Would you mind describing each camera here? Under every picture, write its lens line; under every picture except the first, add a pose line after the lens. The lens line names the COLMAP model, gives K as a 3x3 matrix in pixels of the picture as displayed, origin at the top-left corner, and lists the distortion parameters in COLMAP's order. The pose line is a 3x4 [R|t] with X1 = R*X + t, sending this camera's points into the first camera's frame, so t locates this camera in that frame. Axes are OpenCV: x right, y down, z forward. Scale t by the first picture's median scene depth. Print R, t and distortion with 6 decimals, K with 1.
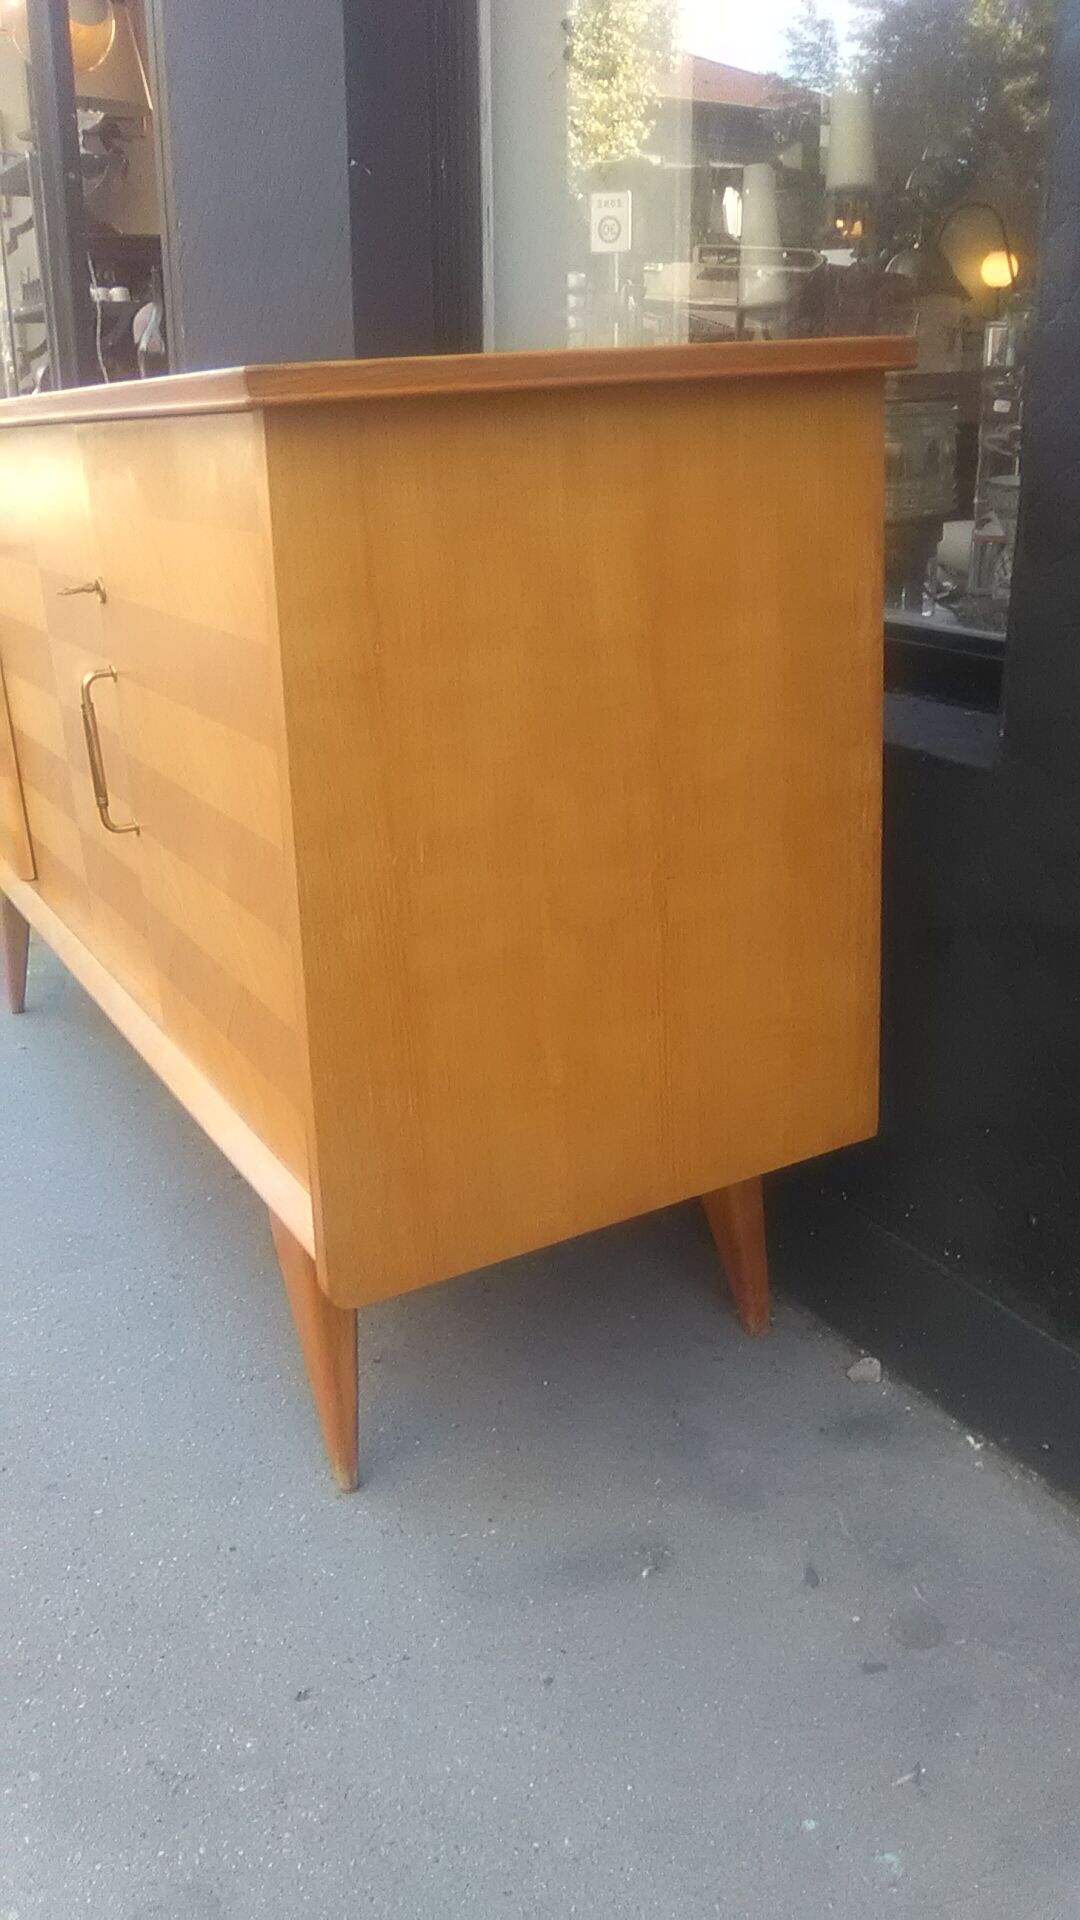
lens RADIAL K [[1598.5, 0, 547.9], [0, 1598.5, 1013.2], [0, 0, 1]] dist [-0.054857, 0.002536]
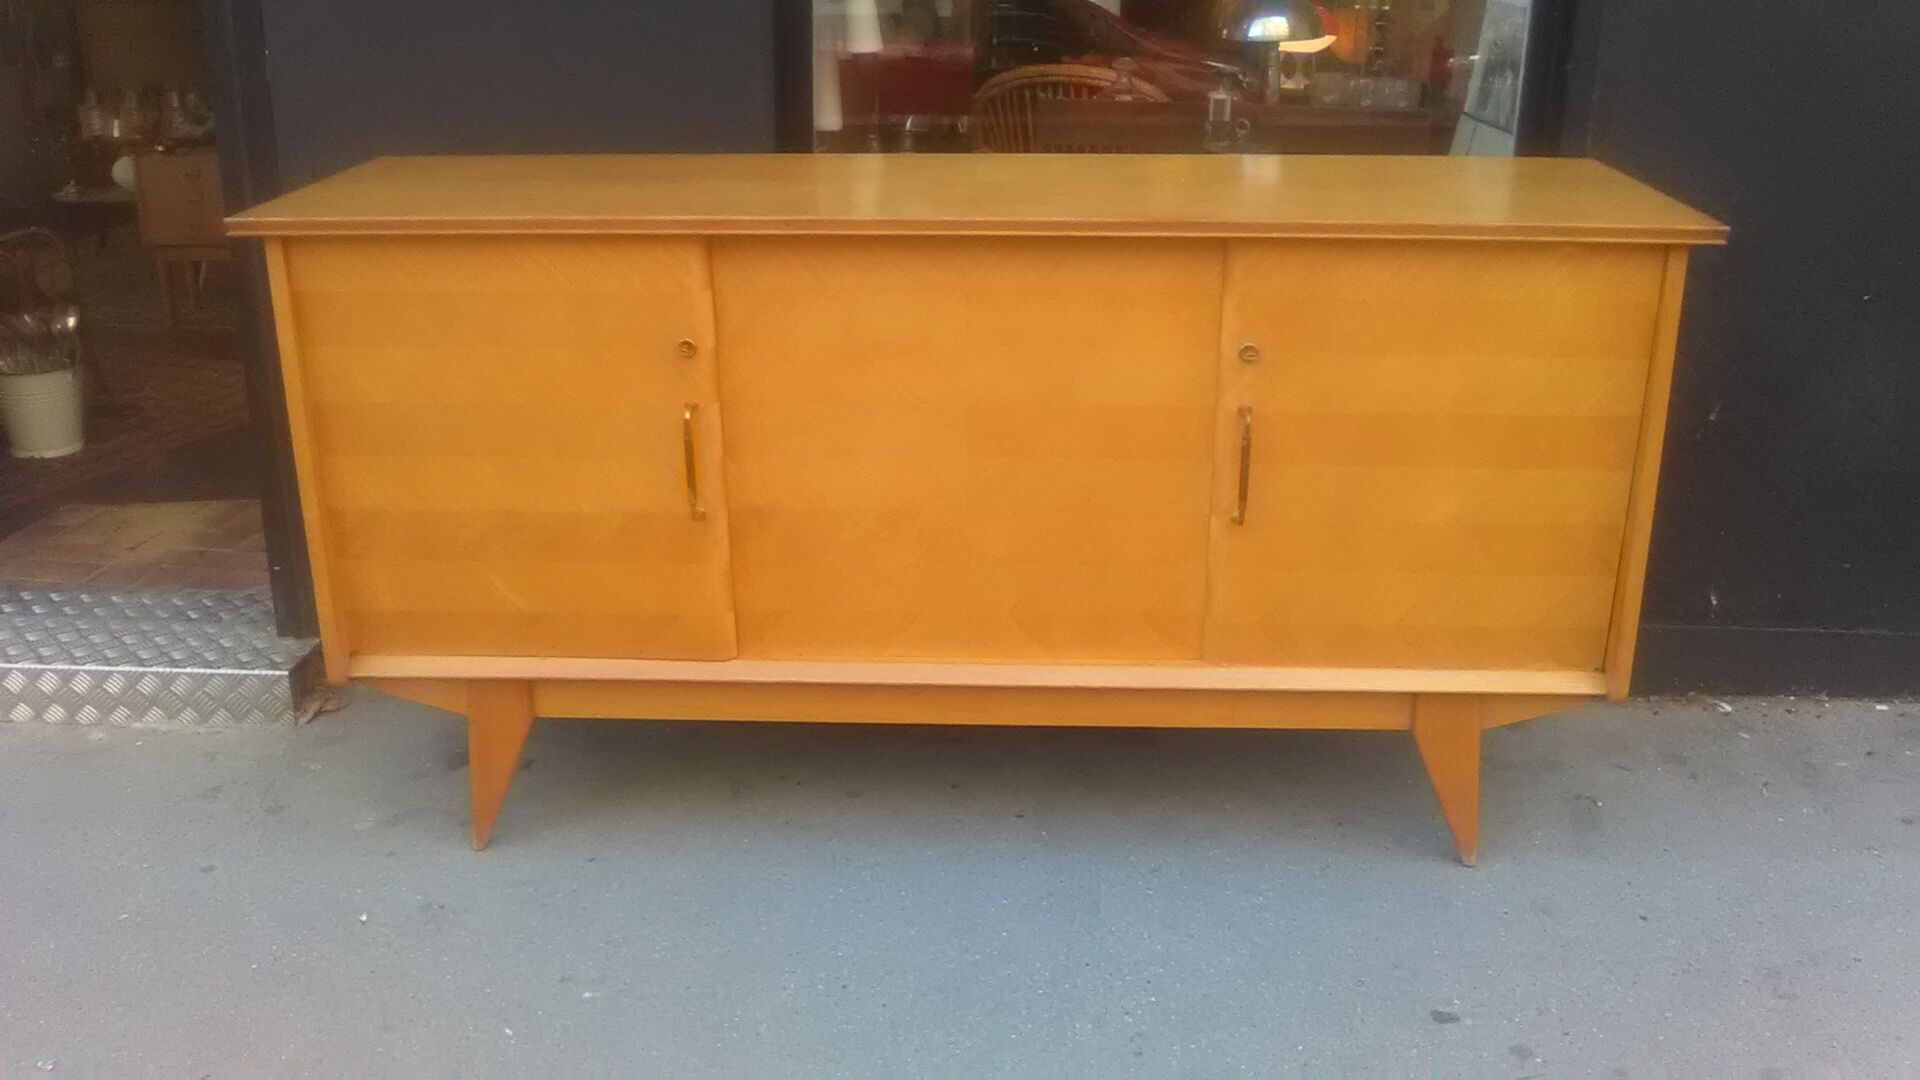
lens RADIAL K [[1598.5, 0, 981.2], [0, 1598.5, 528.9], [0, 0, 1]] dist [-0.054857, 0.002536]
pose [[0.518701, -0.272458, 0.810380, -1.581035], [0.289662, 0.947807, 0.133259, -0.378804], [-0.804391, 0.165614, 0.570550, 0.422561]]
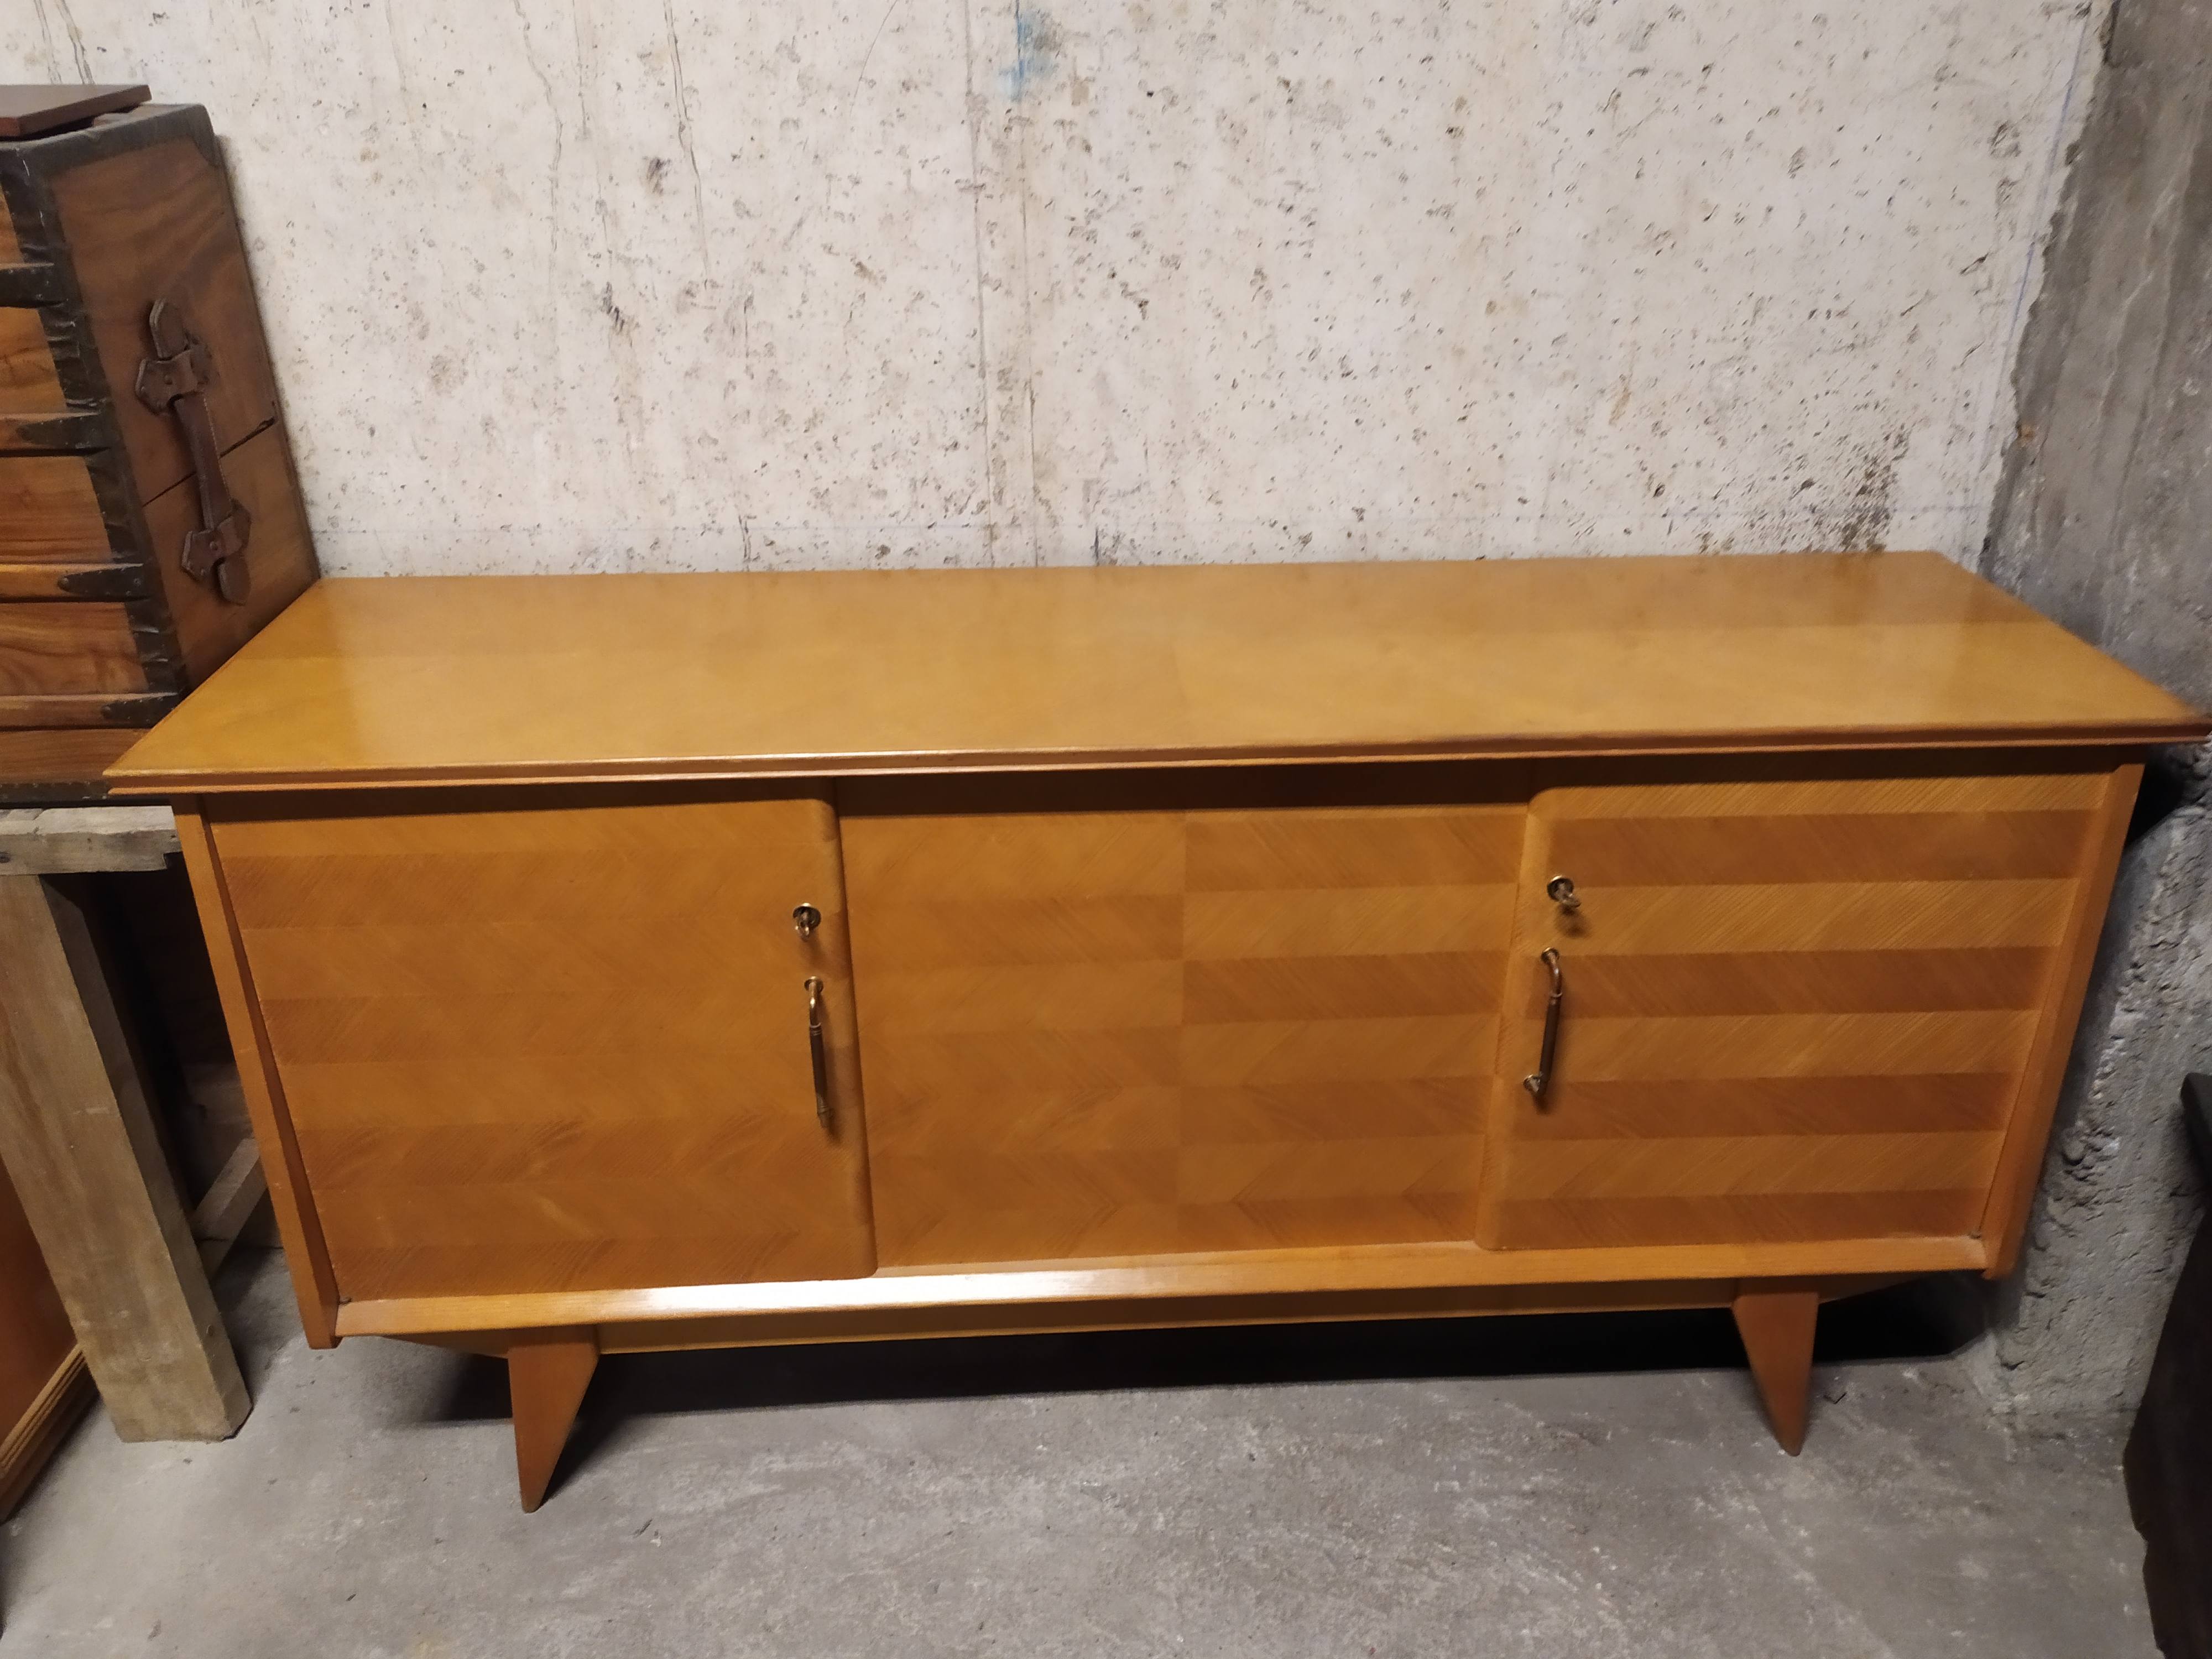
lens RADIAL K [[1679.1, 0, 1127.6], [0, 1679.1, 827.6], [0, 0, 1]] dist [0.046814, -0.052864]
pose [[0.430307, -0.370252, 0.823256, -1.311868], [0.308235, 0.917461, 0.251509, -0.676162], [-0.848427, 0.145530, 0.508914, 0.673689]]
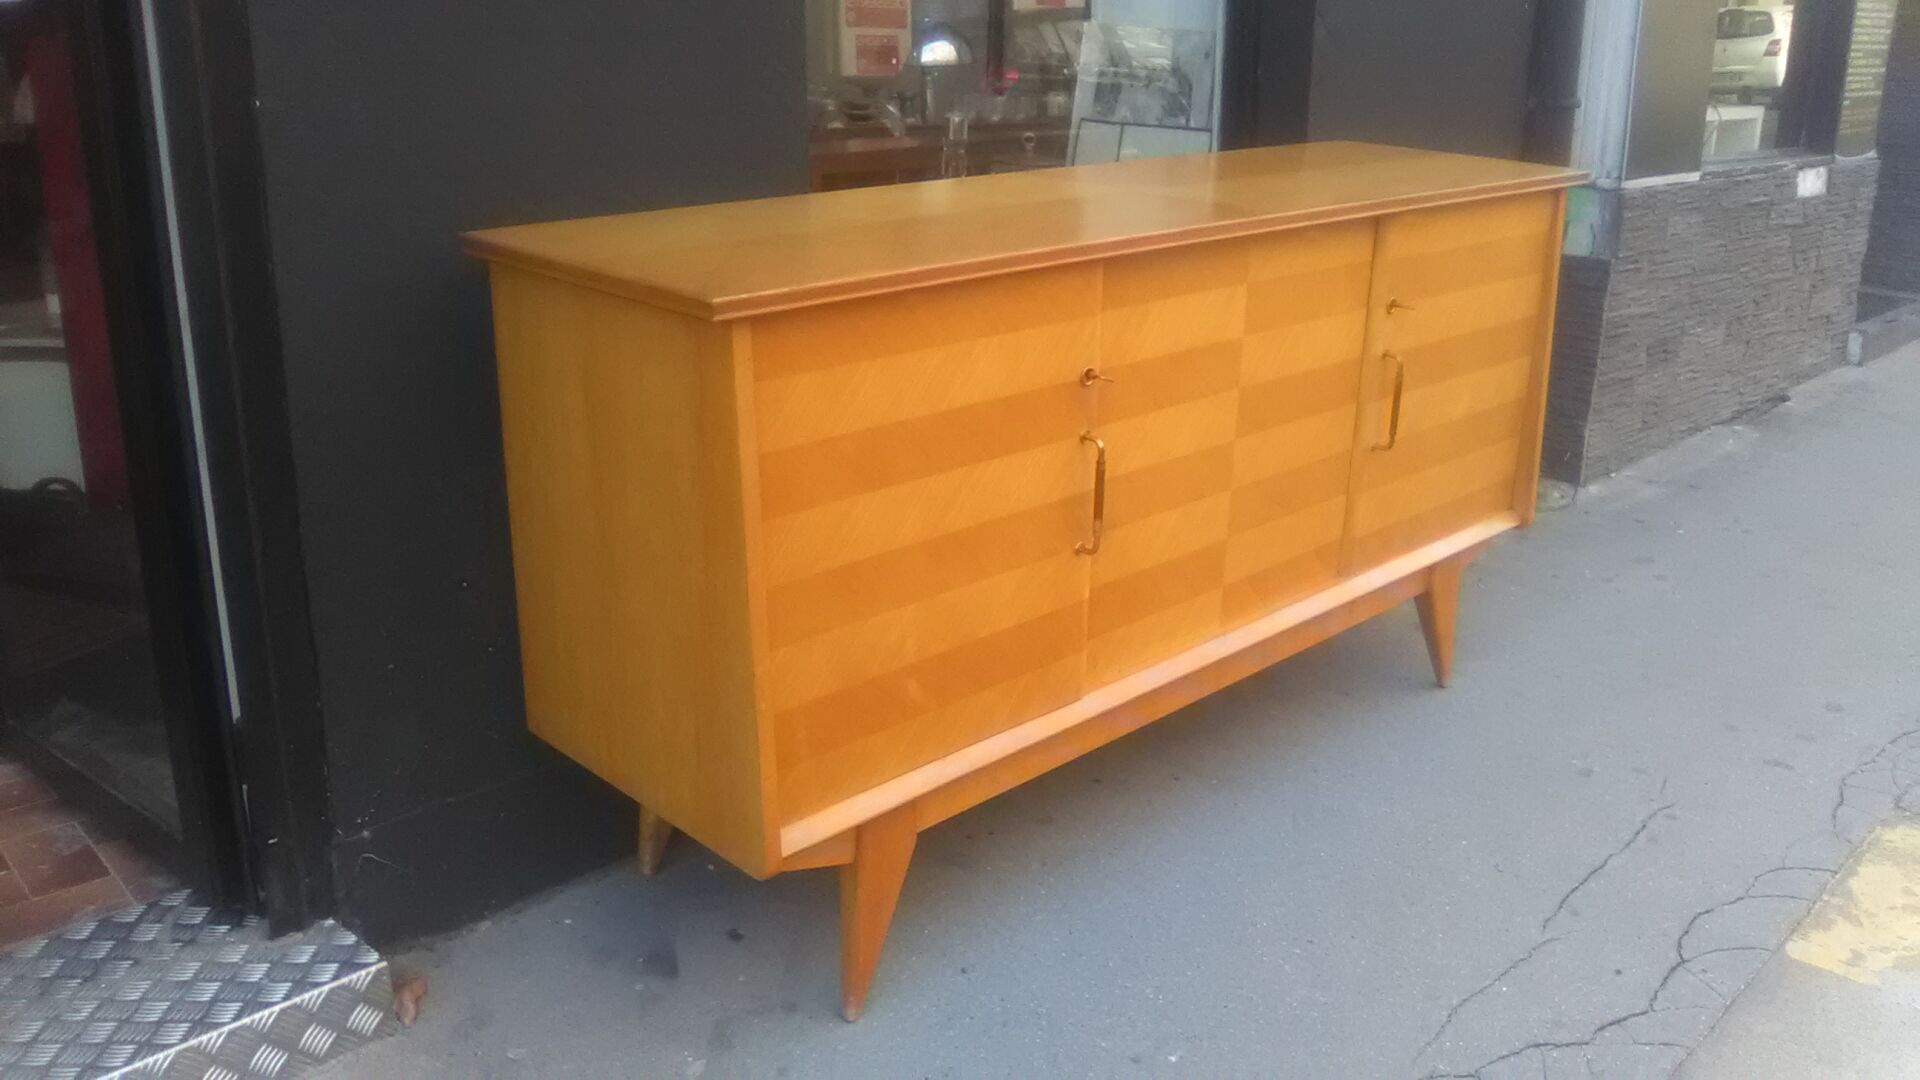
lens RADIAL K [[1598.5, 0, 969.9], [0, 1598.5, 531.1], [0, 0, 1]] dist [-0.054857, 0.002536]
pose [[-0.259890, -0.283314, 0.923142, -1.798608], [0.344754, 0.865764, 0.362763, -0.829703], [-0.901999, 0.412535, -0.127330, 1.719982]]
